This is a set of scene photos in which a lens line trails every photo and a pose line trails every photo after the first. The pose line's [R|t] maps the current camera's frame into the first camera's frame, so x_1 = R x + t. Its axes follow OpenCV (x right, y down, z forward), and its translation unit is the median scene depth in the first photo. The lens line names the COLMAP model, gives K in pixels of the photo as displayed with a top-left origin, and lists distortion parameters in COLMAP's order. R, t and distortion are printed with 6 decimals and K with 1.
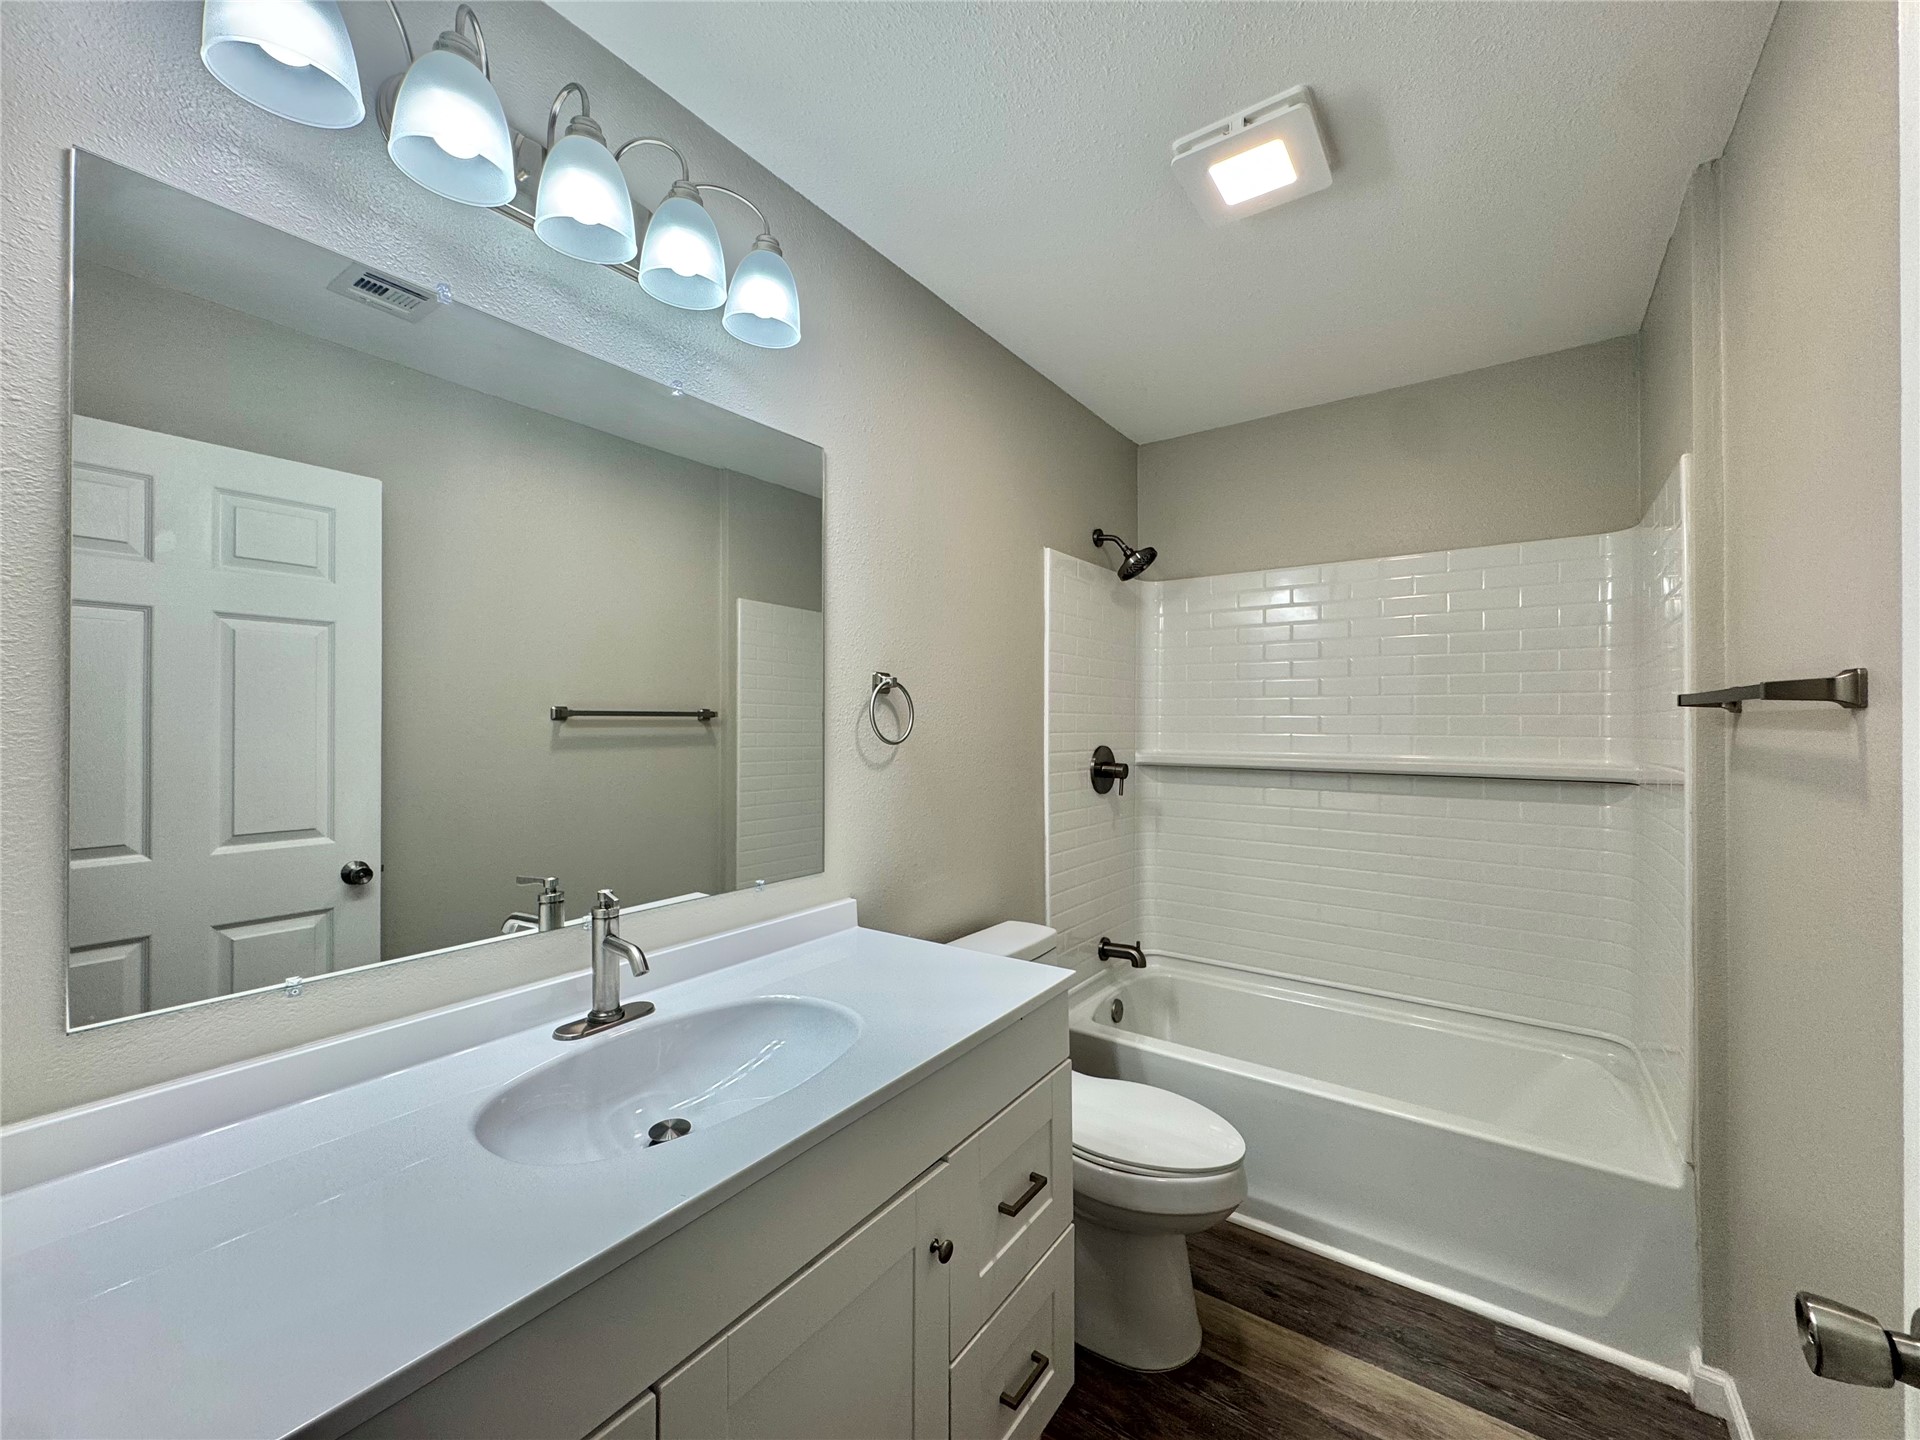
lens RADIAL K [[767.8, 0, 946.4], [0, 767.8, 722.5], [0, 0, 1]] dist [-0.001909, 0.000925]
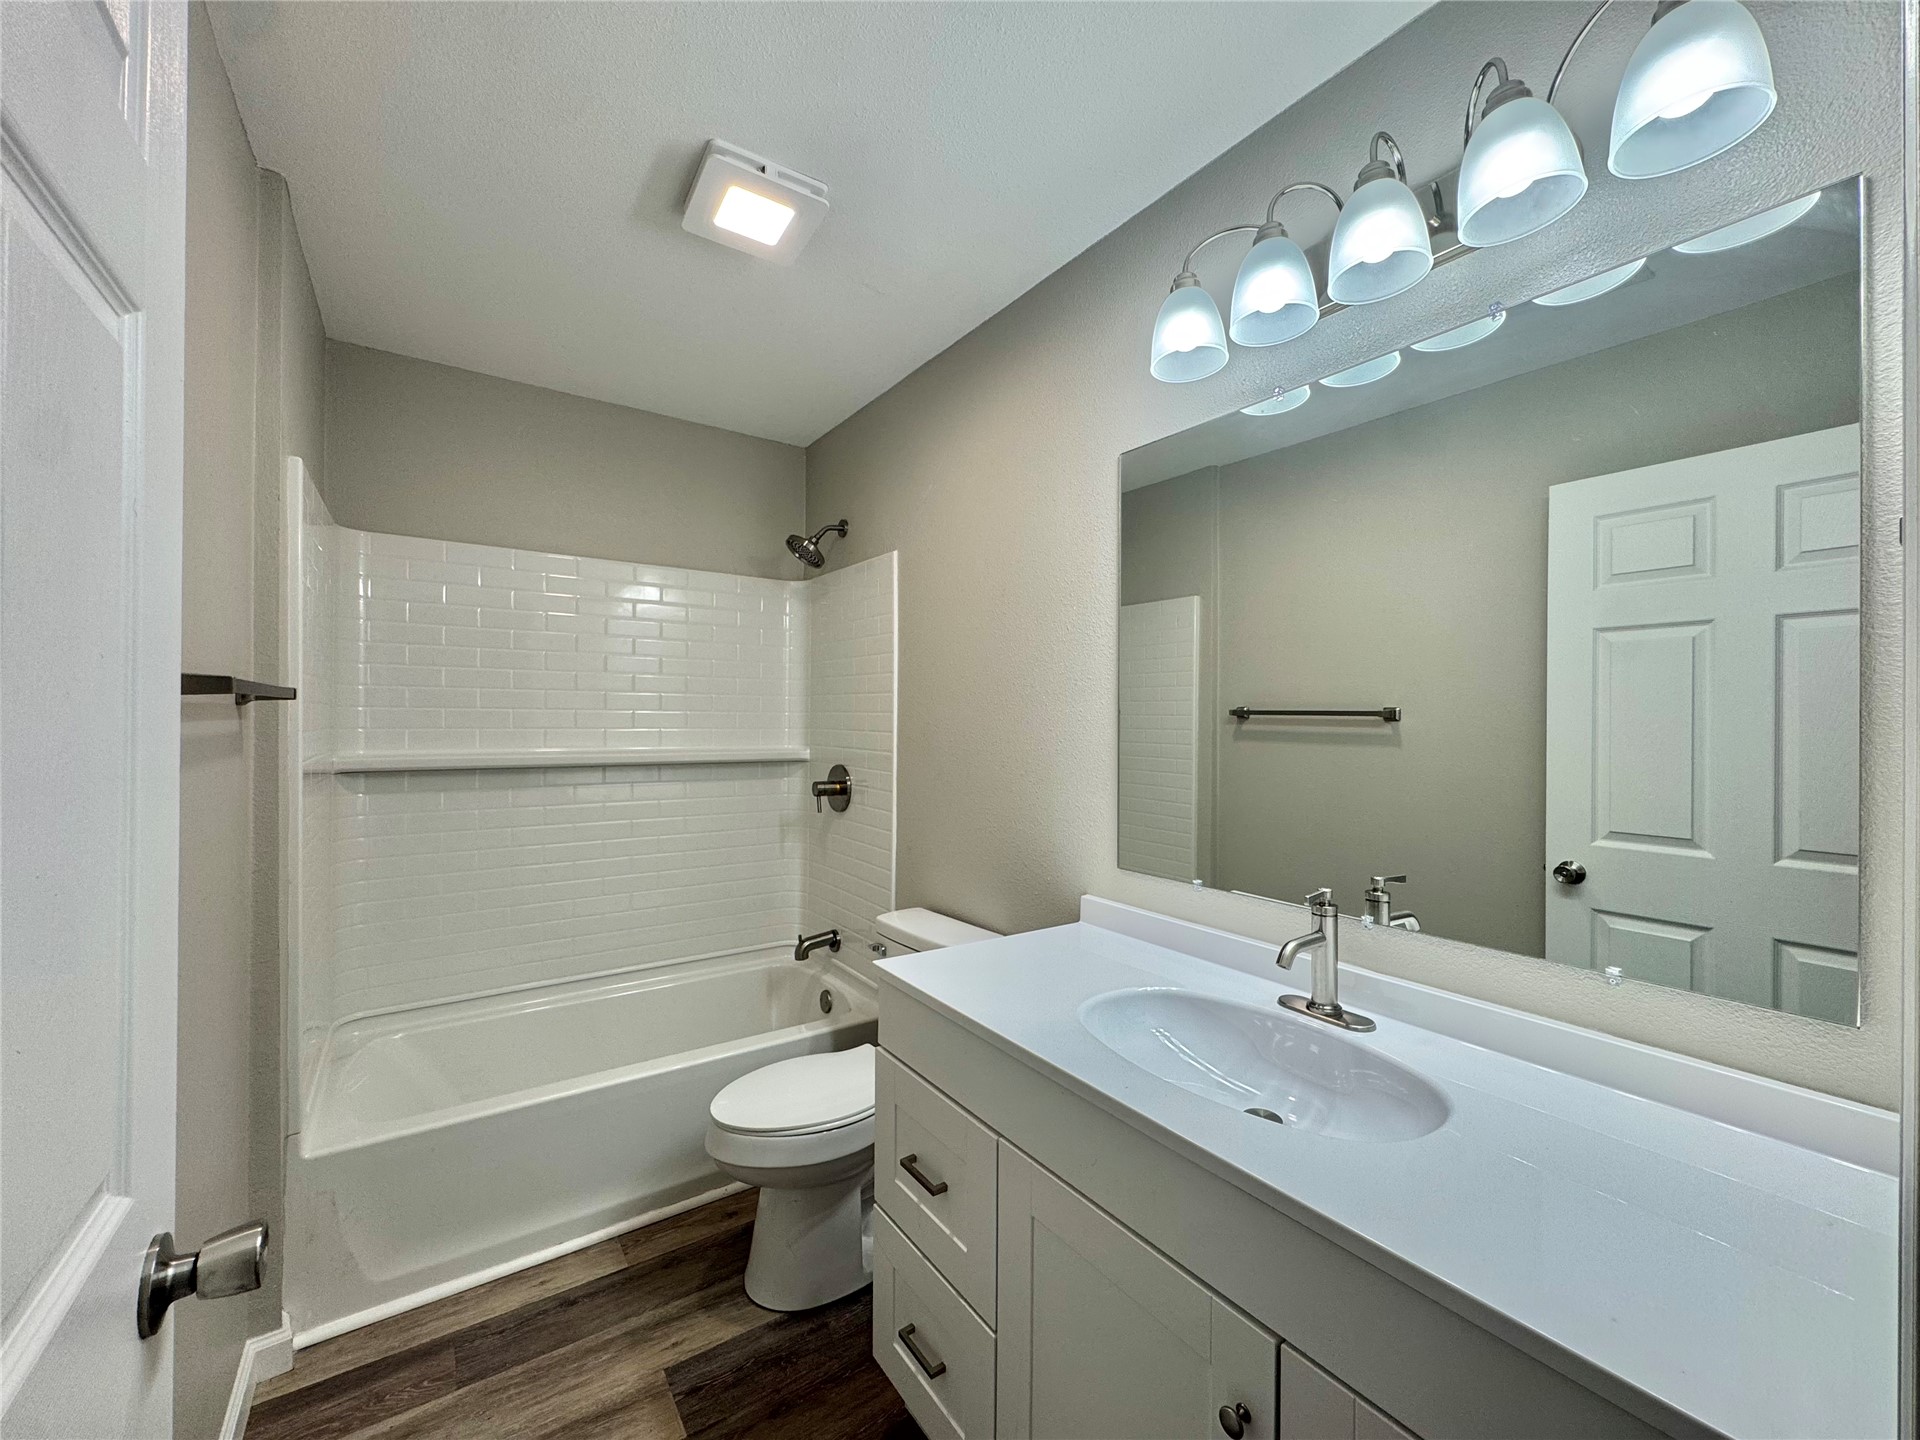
lens RADIAL K [[767.8, 0, 952.7], [0, 767.8, 716.5], [0, 0, 1]] dist [-0.001909, 0.000925]
pose [[0.320573, 0.007153, 0.947197, -0.389881], [-0.008258, 0.999955, -0.004756, 0.000570], [-0.947188, -0.006297, 0.320617, 0.291660]]
